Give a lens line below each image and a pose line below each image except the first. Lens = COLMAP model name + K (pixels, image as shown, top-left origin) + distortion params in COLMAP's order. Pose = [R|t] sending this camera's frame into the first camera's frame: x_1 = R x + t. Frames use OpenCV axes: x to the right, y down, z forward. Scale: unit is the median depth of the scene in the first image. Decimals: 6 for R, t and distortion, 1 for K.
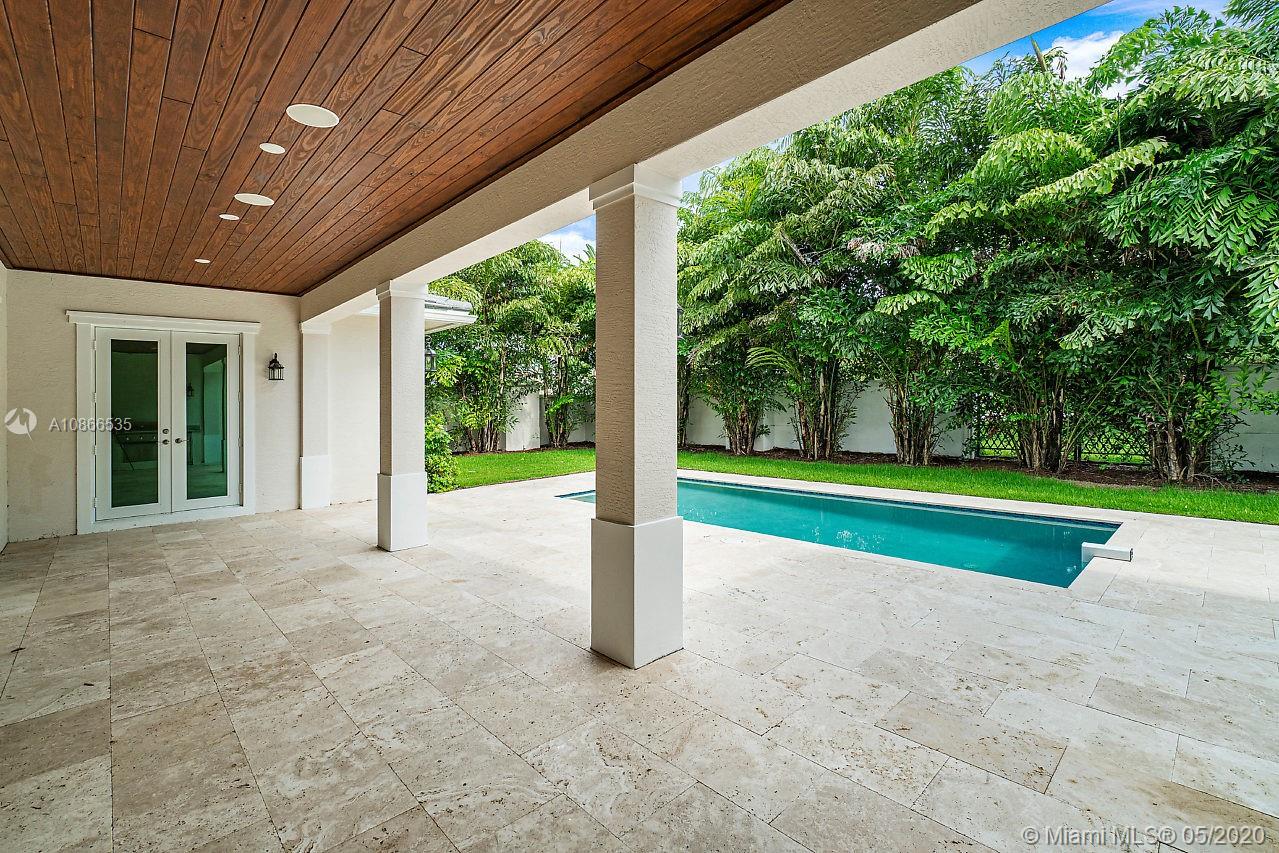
lens RADIAL K [[560.0, 0, 638.4], [0, 560.0, 399.4], [0, 0, 1]] dist [0.003976, -0.002566]
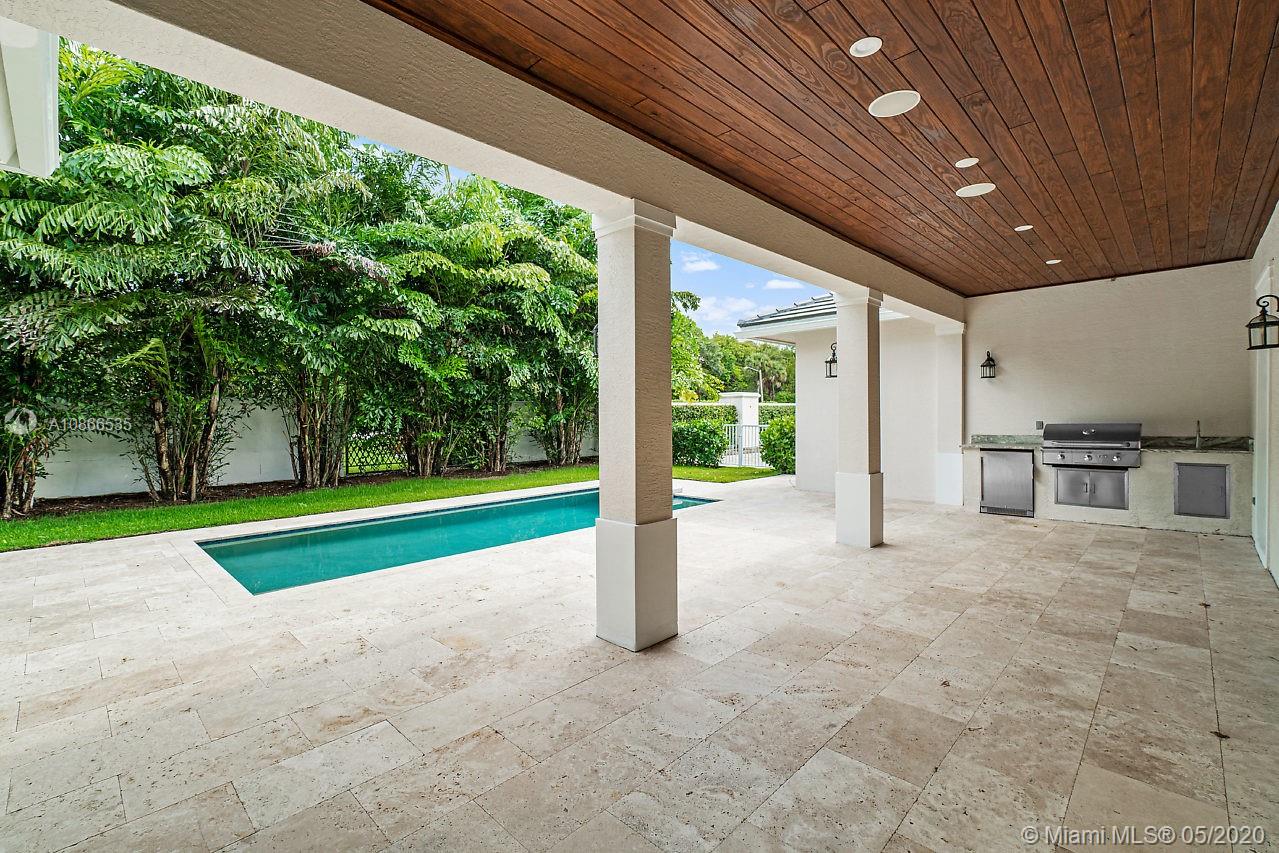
lens RADIAL K [[560.0, 0, 638.8], [0, 560.0, 426.3], [0, 0, 1]] dist [0.003976, -0.002566]
pose [[-0.041694, 0.003960, 0.999123, -1.645393], [0.005139, 0.999980, -0.003749, 0.055558], [-0.999117, 0.004978, -0.041714, 1.621780]]
